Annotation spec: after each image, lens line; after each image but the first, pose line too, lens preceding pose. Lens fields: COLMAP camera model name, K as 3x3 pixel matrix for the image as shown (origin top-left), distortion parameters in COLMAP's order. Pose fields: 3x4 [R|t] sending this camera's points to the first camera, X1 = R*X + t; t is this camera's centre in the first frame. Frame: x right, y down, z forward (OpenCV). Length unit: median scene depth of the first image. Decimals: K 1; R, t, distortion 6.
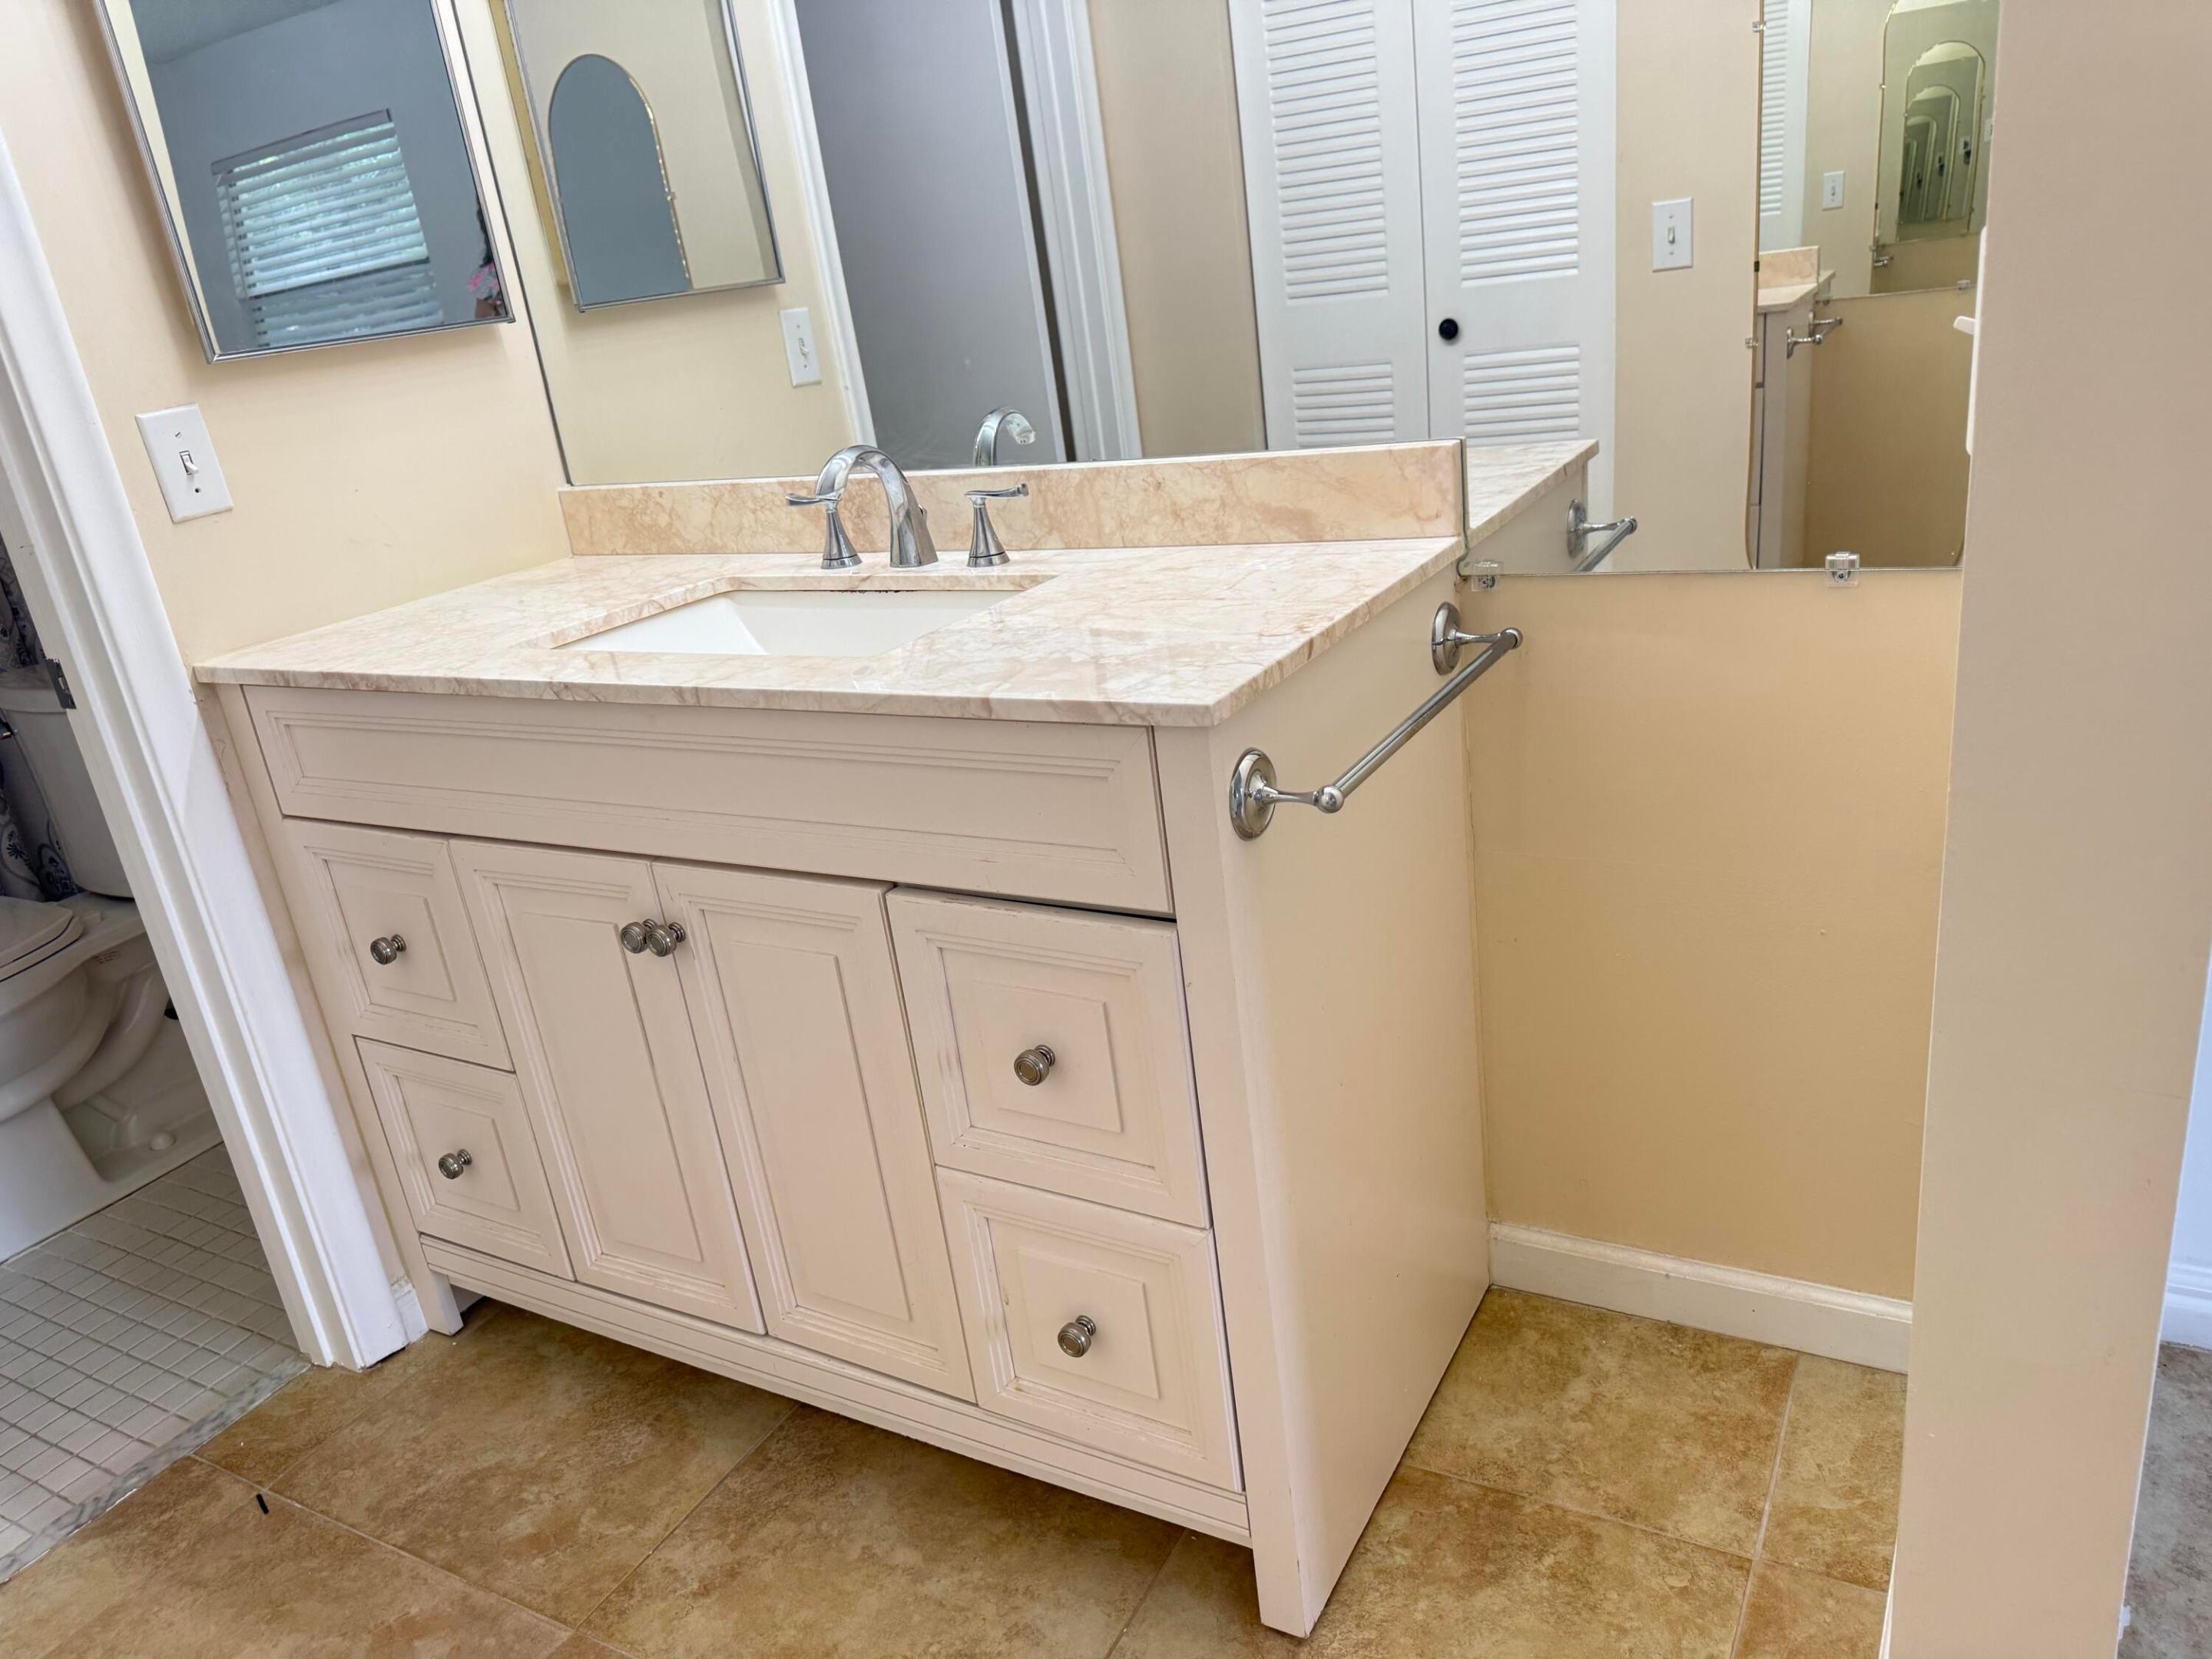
lens RADIAL K [[1597.3, 0, 1106.0], [0, 1597.3, 829.5], [0, 0, 1]] dist [0.000779, 0.028249]
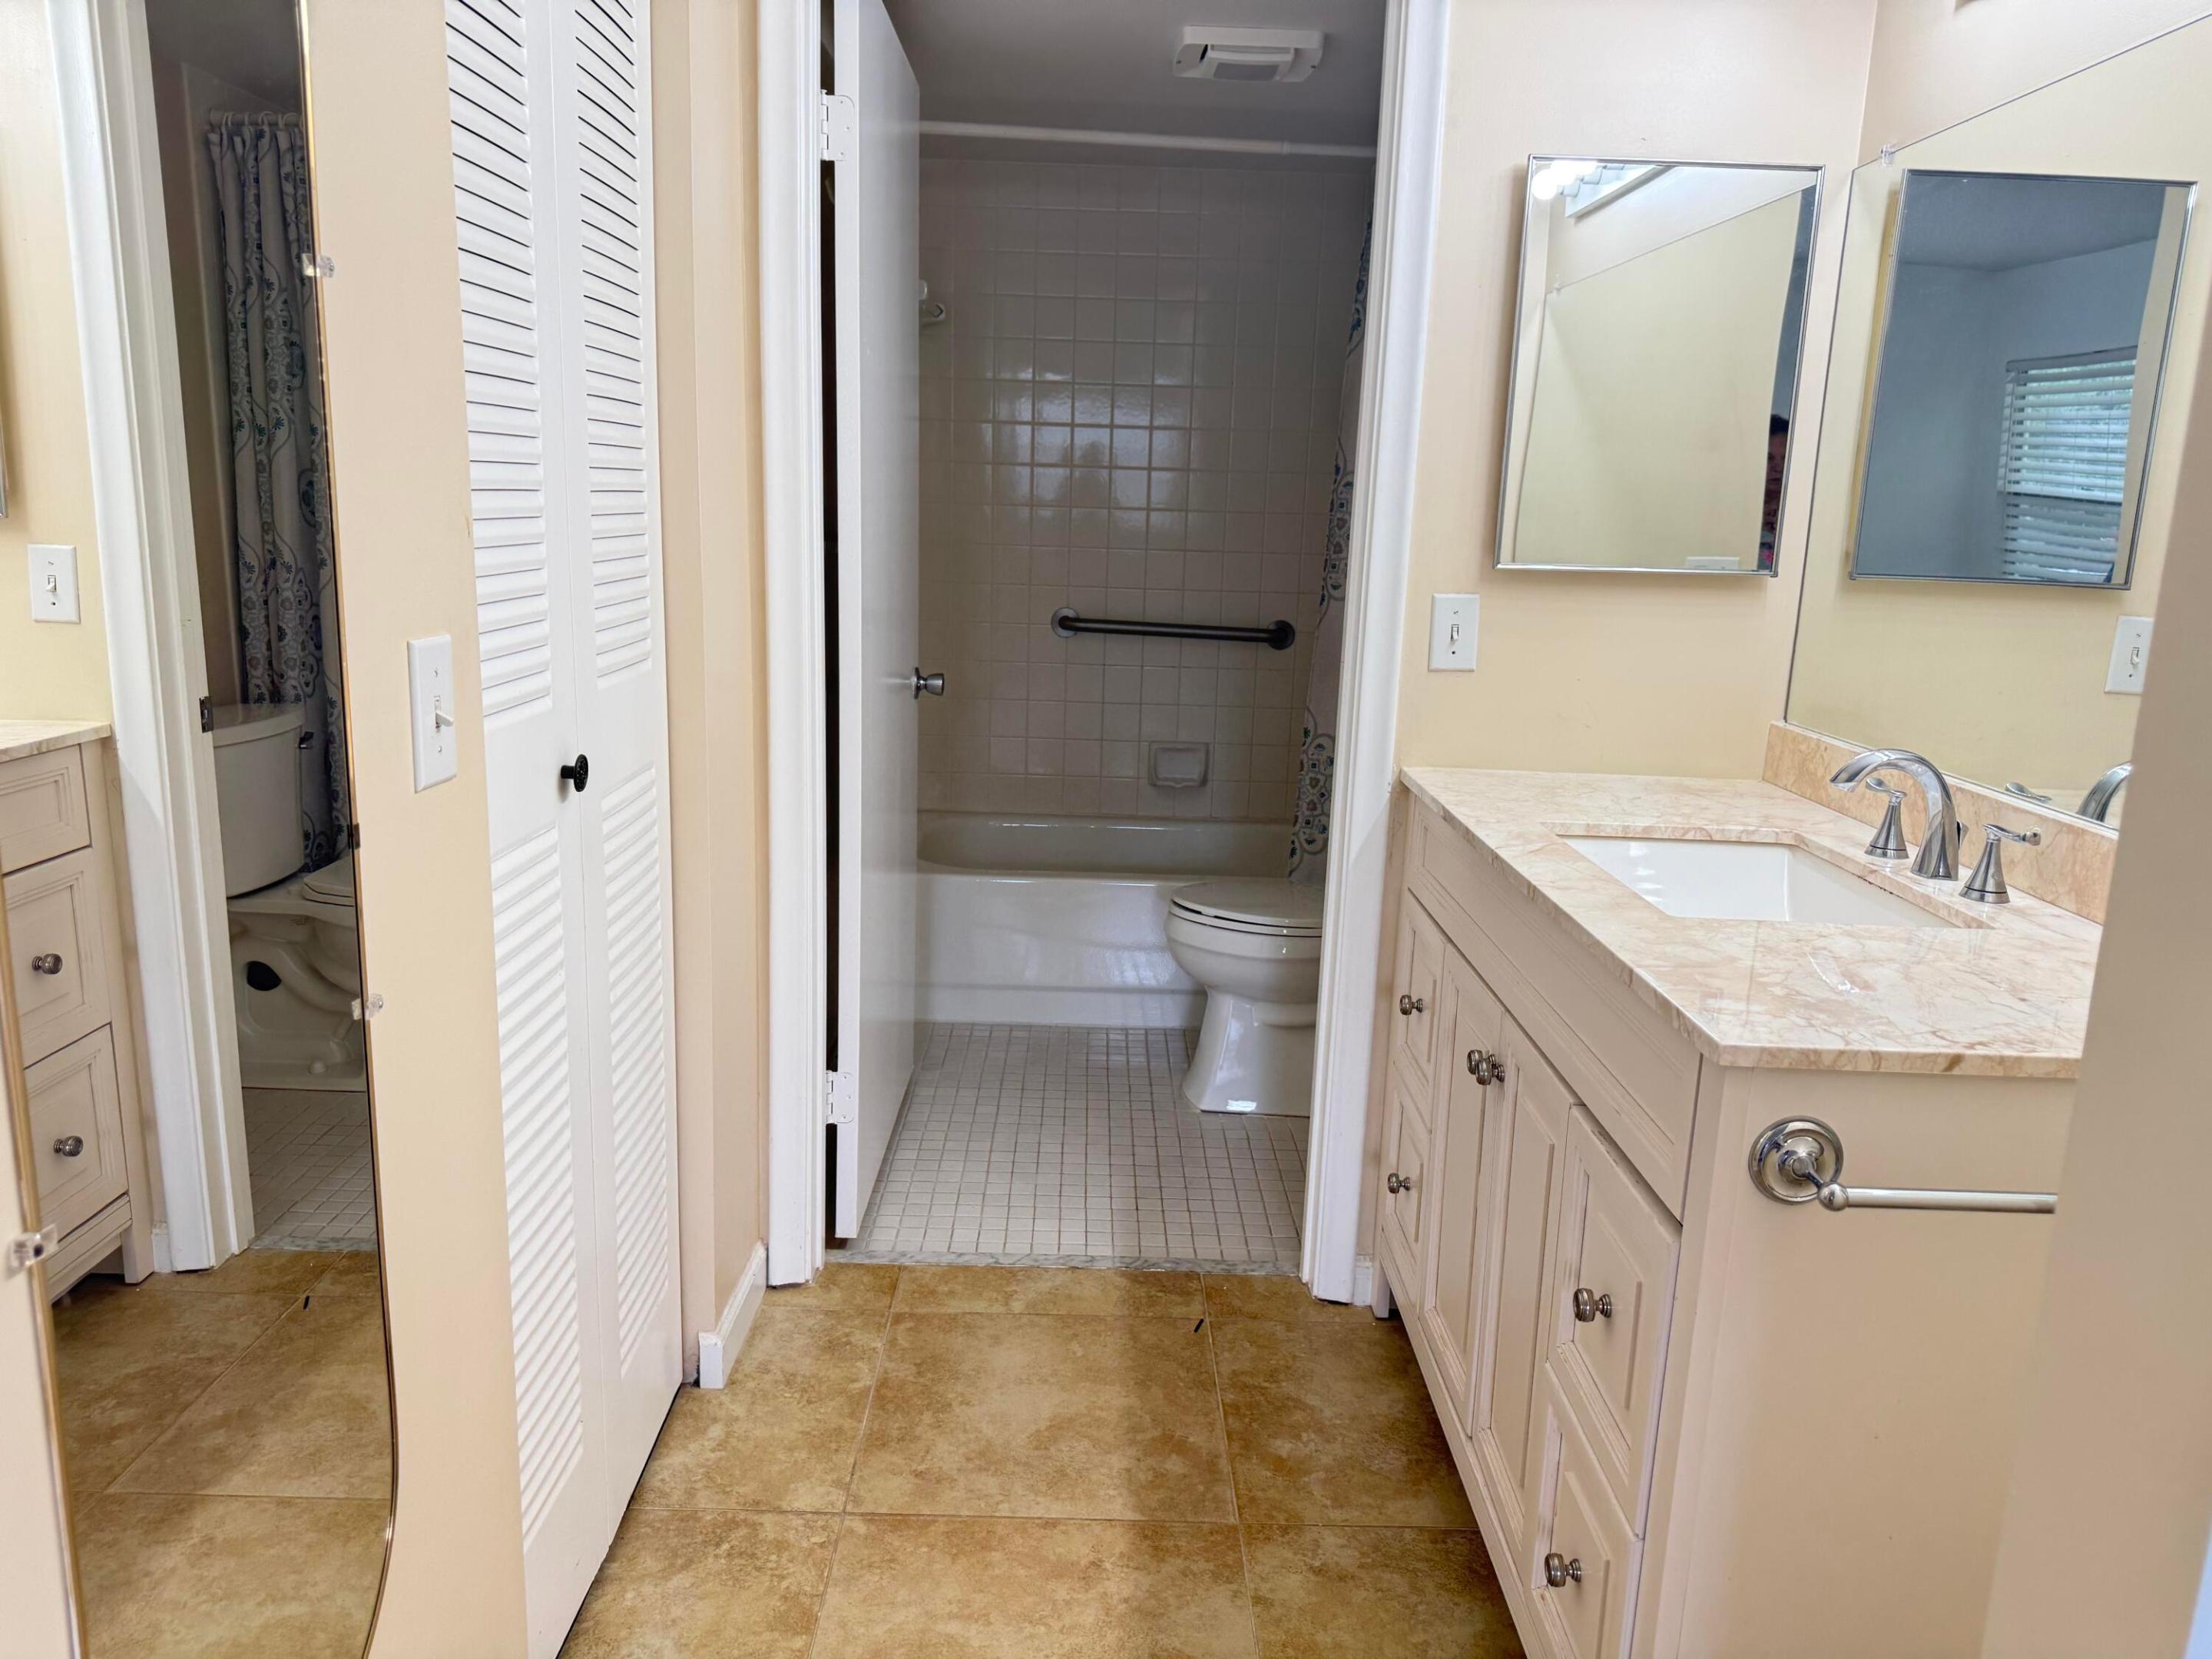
lens RADIAL K [[1558.4, 0, 1104.6], [0, 1558.4, 815.3], [0, 0, 1]] dist [0.112285, -0.203512]
pose [[0.496711, 0.306339, -0.812056, 0.434144], [-0.389587, 0.914777, 0.106791, -0.110290], [0.775565, 0.263322, 0.573726, 0.022126]]
